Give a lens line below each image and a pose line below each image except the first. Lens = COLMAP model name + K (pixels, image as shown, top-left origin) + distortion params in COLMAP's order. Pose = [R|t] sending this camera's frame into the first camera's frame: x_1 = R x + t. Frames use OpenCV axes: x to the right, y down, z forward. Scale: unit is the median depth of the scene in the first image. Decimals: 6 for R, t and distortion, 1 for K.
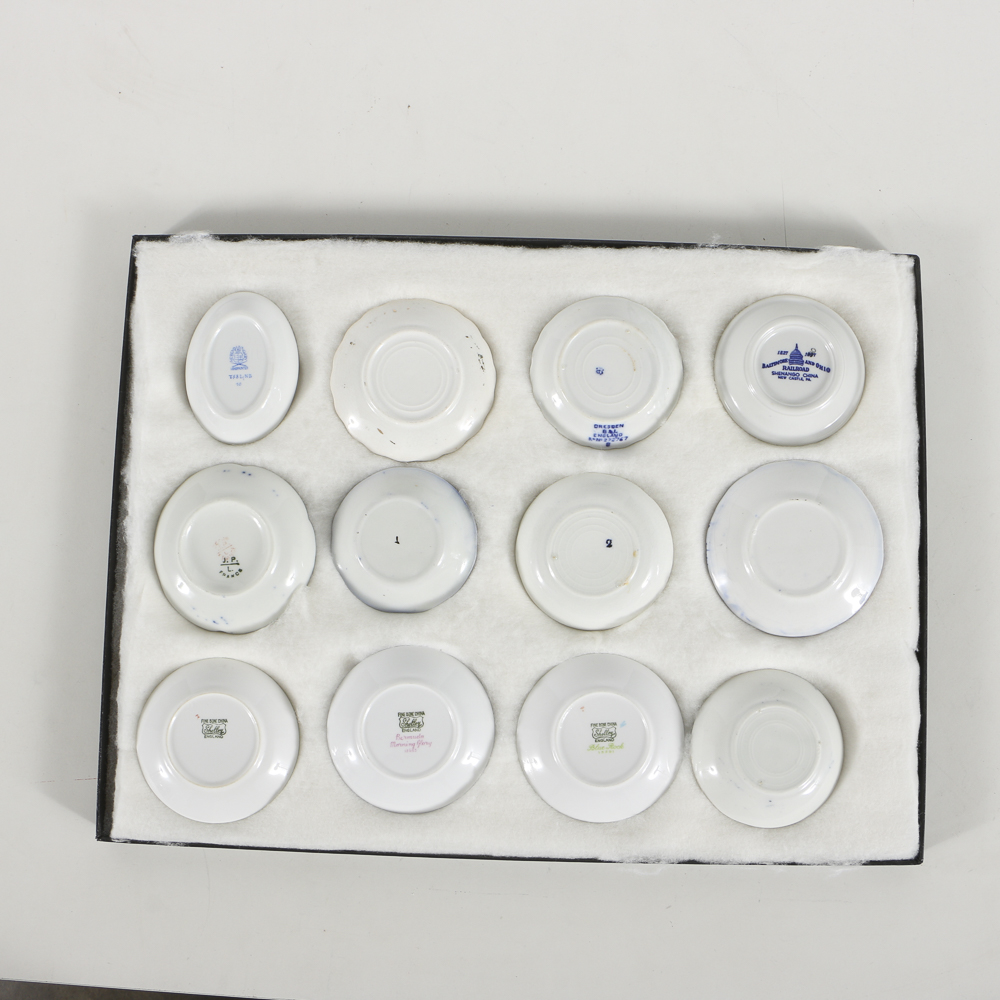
lens RADIAL K [[1309.5, 0, 501.0], [0, 1309.5, 502.1], [0, 0, 1]] dist [-0.147495, 0.000000]
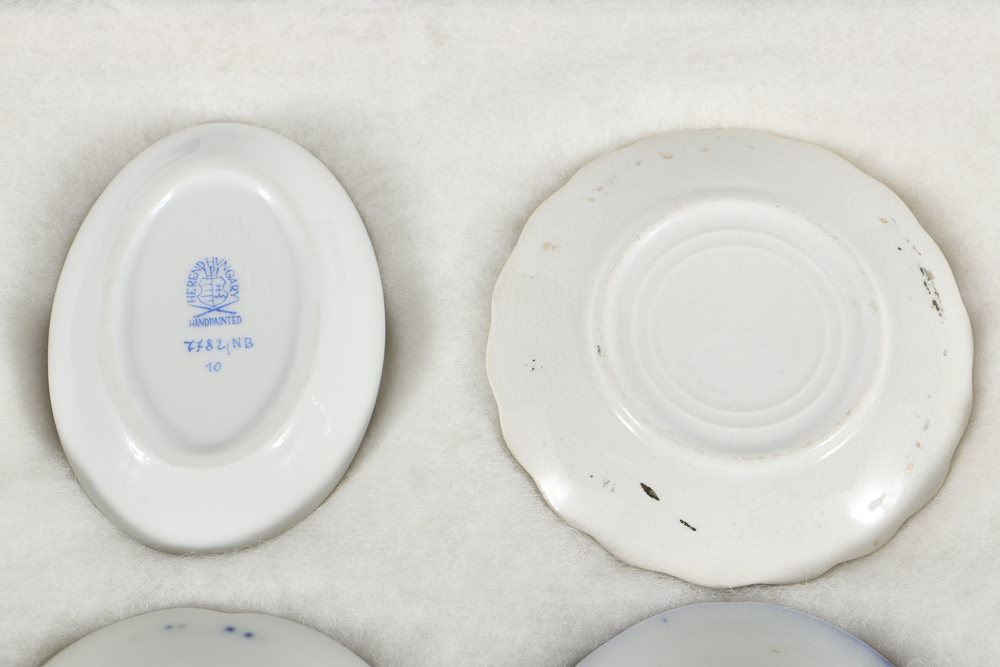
lens RADIAL K [[2249.9, 0, 495.6], [0, 2249.9, 334.3], [0, 0, 1]] dist [0.031933, 0.000000]
pose [[0.999546, -0.027416, 0.012489, -0.138803], [0.029852, 0.957192, -0.287910, 0.070508], [-0.004061, 0.288152, 0.957576, 0.453074]]
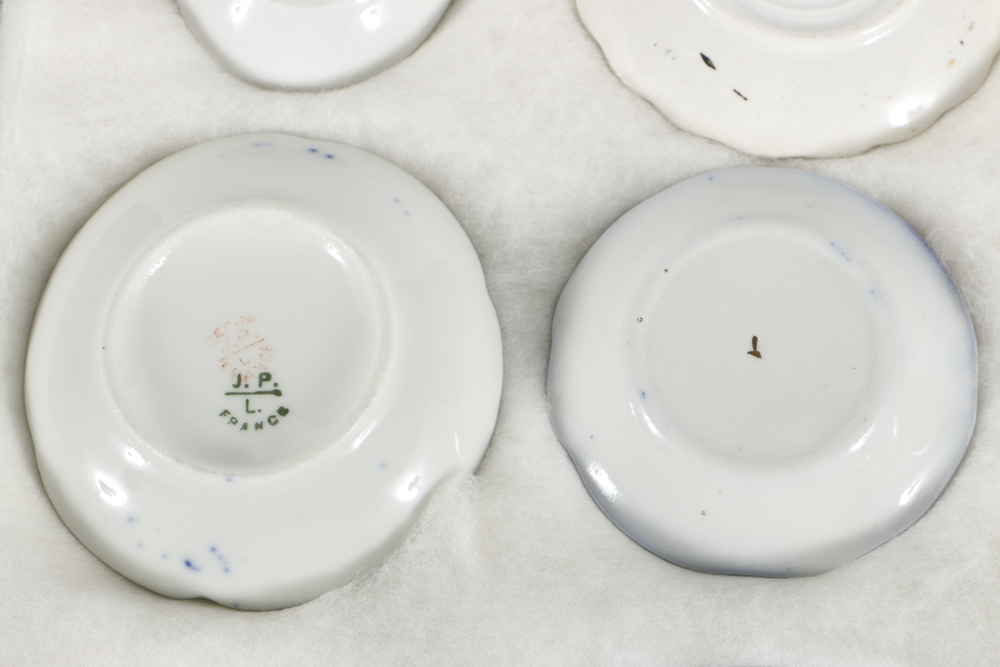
lens RADIAL K [[2249.9, 0, 500.1], [0, 2249.9, 334.8], [0, 0, 1]] dist [0.031933, 0.000000]
pose [[0.998109, 0.057151, -0.022653, -0.132283], [-0.060959, 0.967789, -0.244272, 0.172890], [0.007963, 0.245191, 0.969442, 0.430046]]
